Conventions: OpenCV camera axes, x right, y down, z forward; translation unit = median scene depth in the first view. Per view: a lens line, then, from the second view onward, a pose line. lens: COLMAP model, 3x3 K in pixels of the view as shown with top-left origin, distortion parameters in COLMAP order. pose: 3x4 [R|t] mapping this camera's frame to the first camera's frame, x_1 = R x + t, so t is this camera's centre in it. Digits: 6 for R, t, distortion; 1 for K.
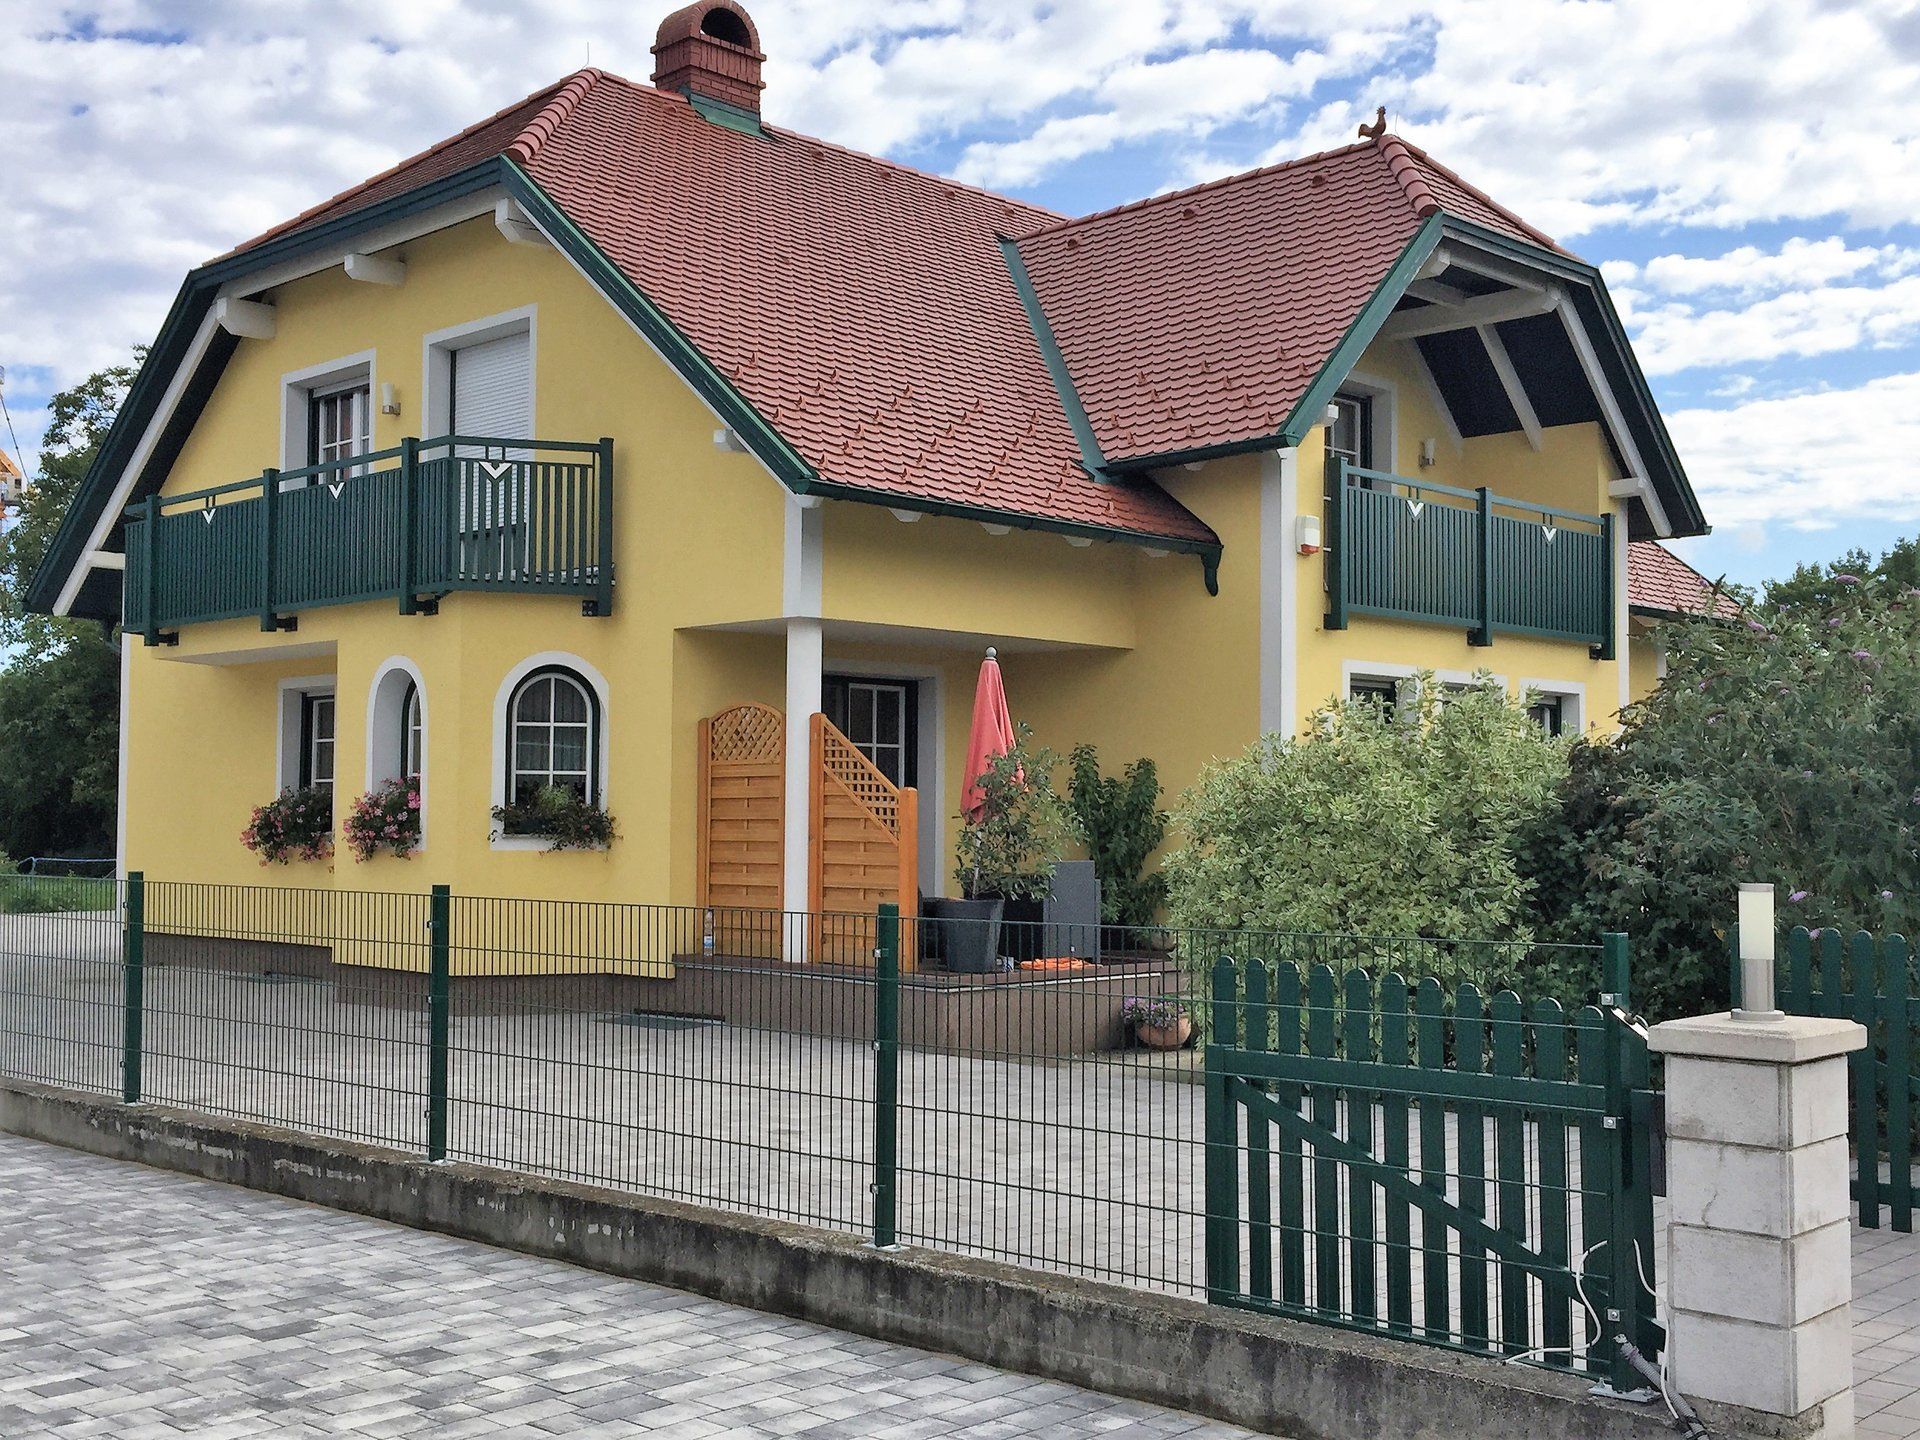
lens RADIAL K [[2281.5, 0, 918.4], [0, 2281.5, 719.8], [0, 0, 1]] dist [-0.024651, 0.423989]
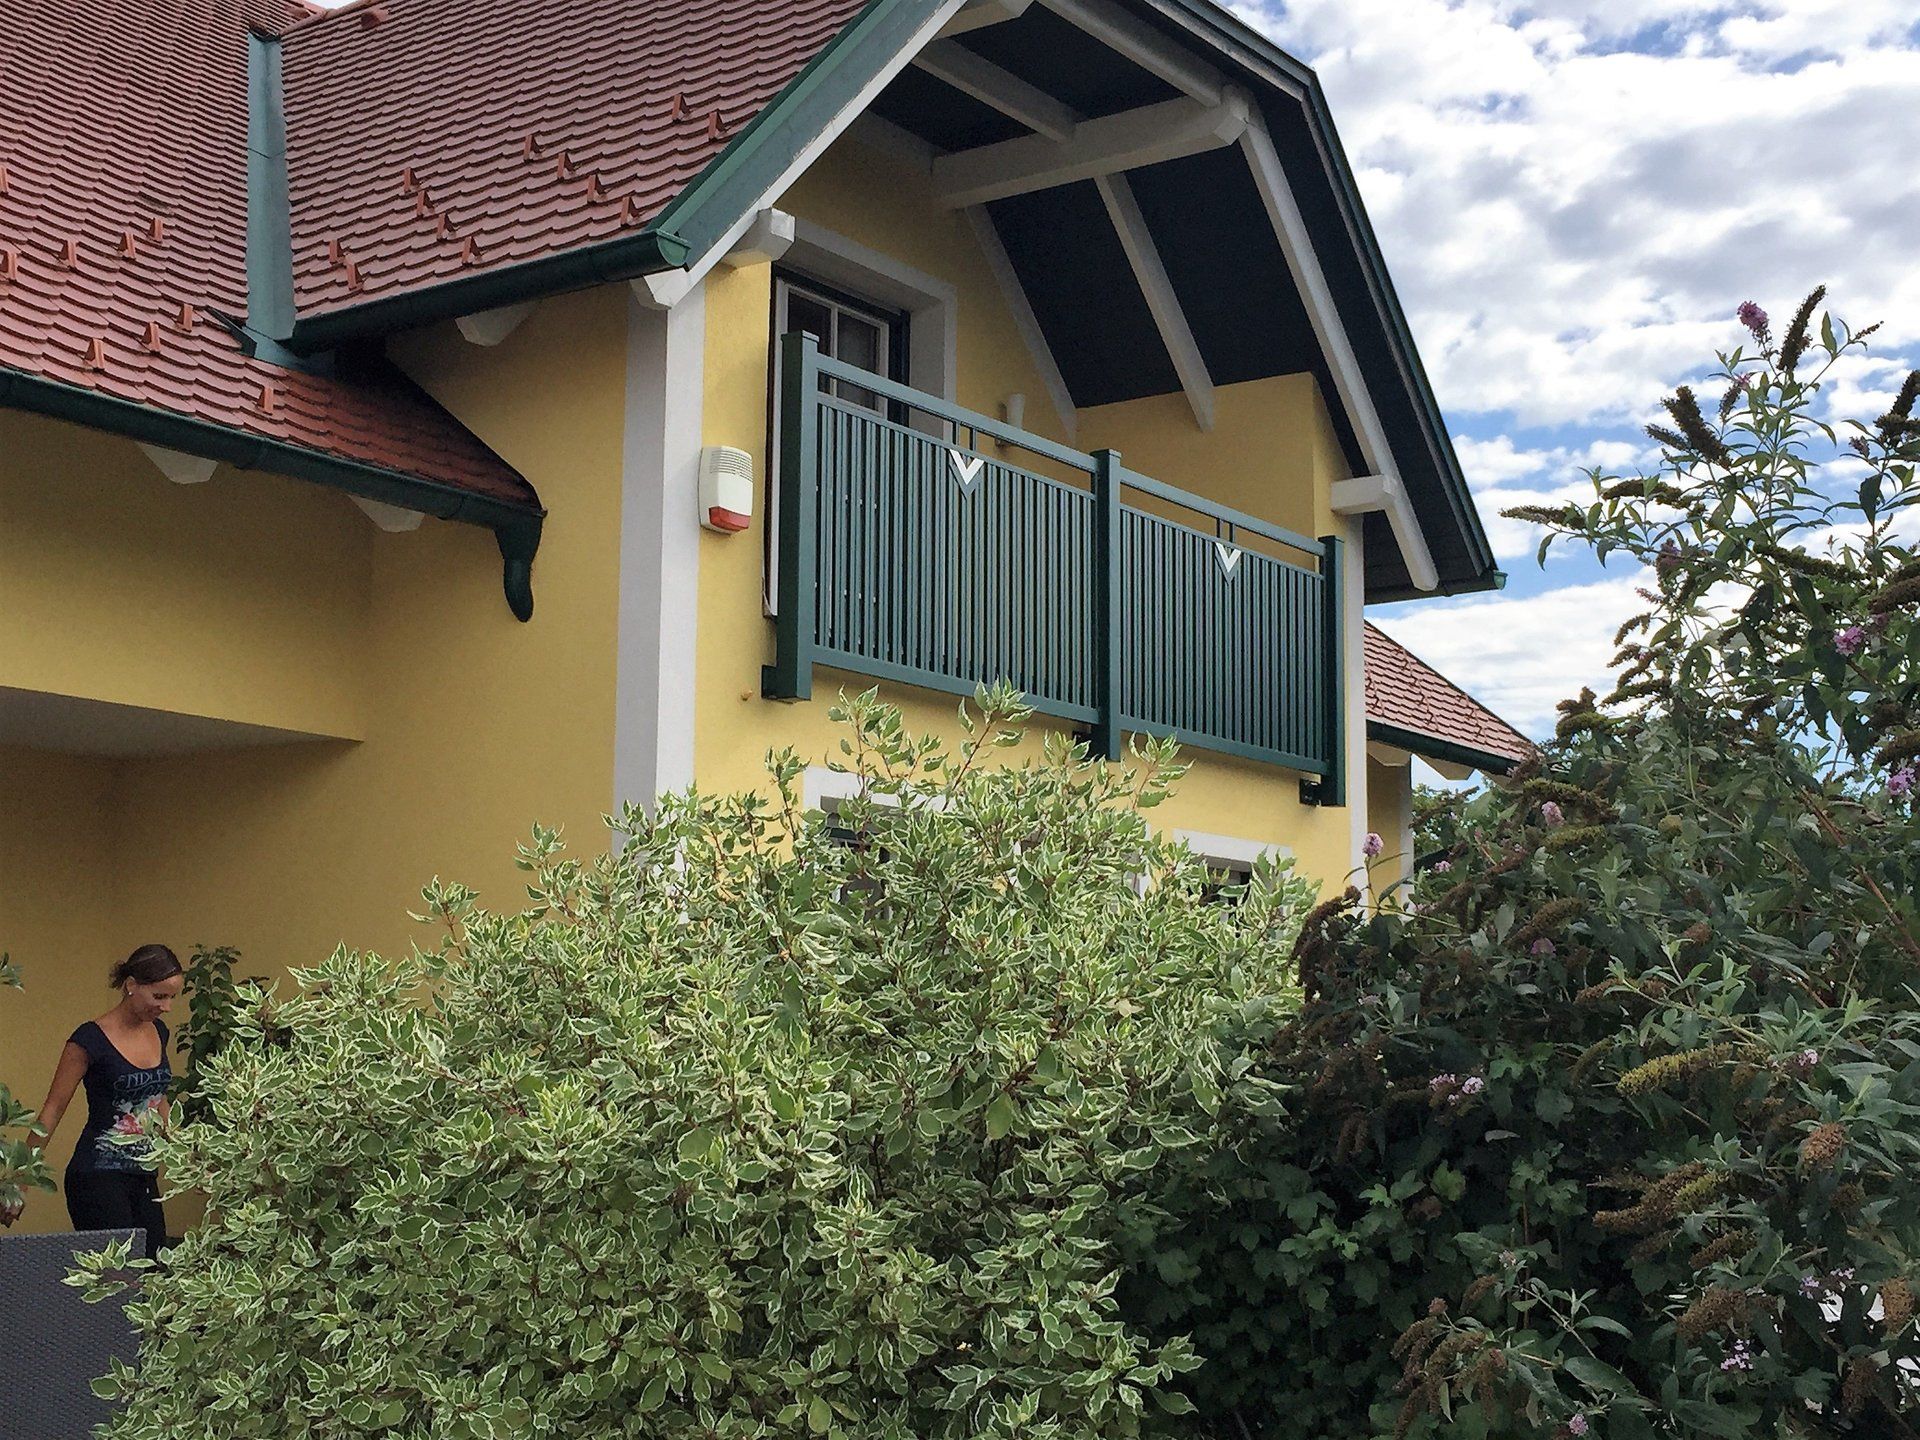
lens RADIAL K [[2535.5, 0, 960.0], [0, 2535.5, 720.0], [0, 0, 1]] dist [-0.039738, 0.026715]
pose [[0.985816, 0.026898, 0.165661, 0.120869], [-0.010606, 0.995084, -0.098460, 0.013820], [-0.167496, 0.095306, 0.981255, 0.445593]]
